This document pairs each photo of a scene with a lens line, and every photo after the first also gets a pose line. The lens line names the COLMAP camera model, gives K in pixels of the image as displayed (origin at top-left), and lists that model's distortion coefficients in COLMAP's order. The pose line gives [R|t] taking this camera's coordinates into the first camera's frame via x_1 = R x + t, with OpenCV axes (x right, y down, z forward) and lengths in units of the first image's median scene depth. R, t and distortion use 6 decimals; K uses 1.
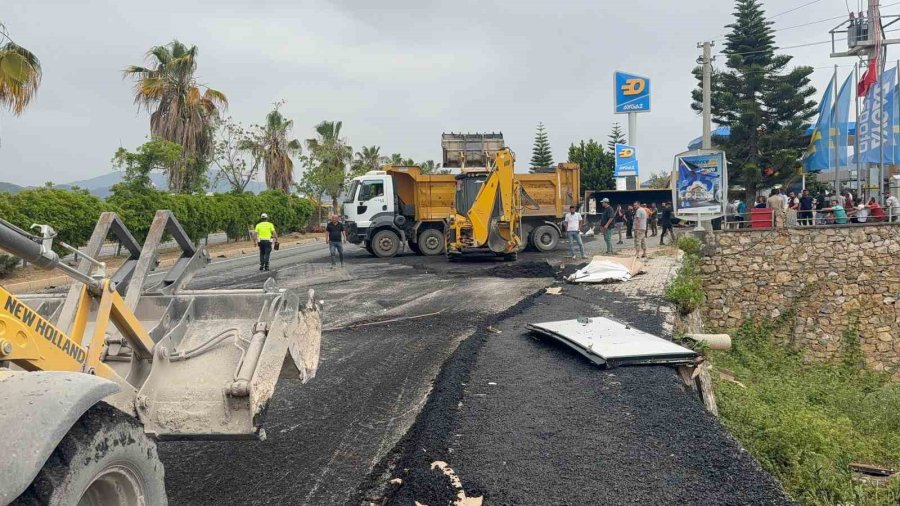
lens RADIAL K [[691.3, 0, 450.0], [0, 691.3, 253.0], [0, 0, 1]] dist [0.190936, -0.343433]
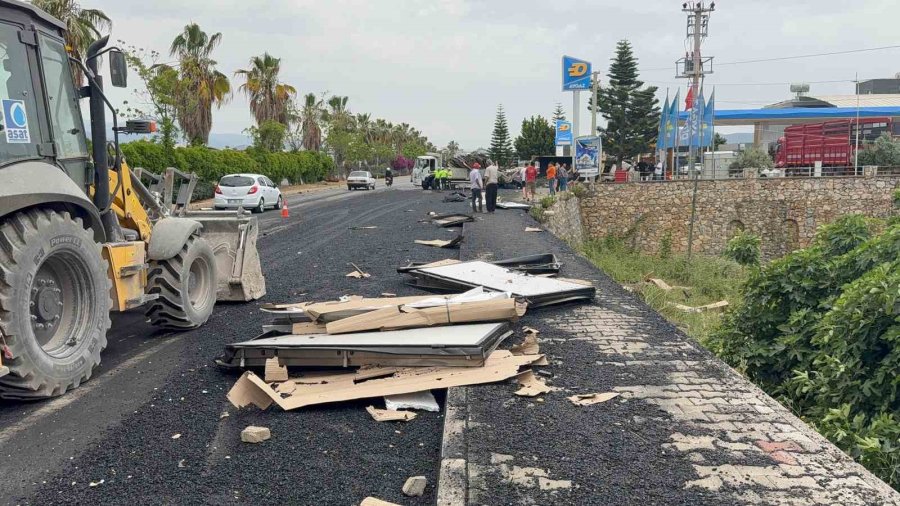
lens RADIAL K [[691.3, 0, 450.0], [0, 691.3, 253.0], [0, 0, 1]] dist [0.190936, -0.343433]
pose [[0.998280, 0.016141, 0.056358, -0.070558], [-0.019440, 0.998098, 0.058497, 0.043089], [-0.055307, -0.059492, 0.996695, -0.643916]]
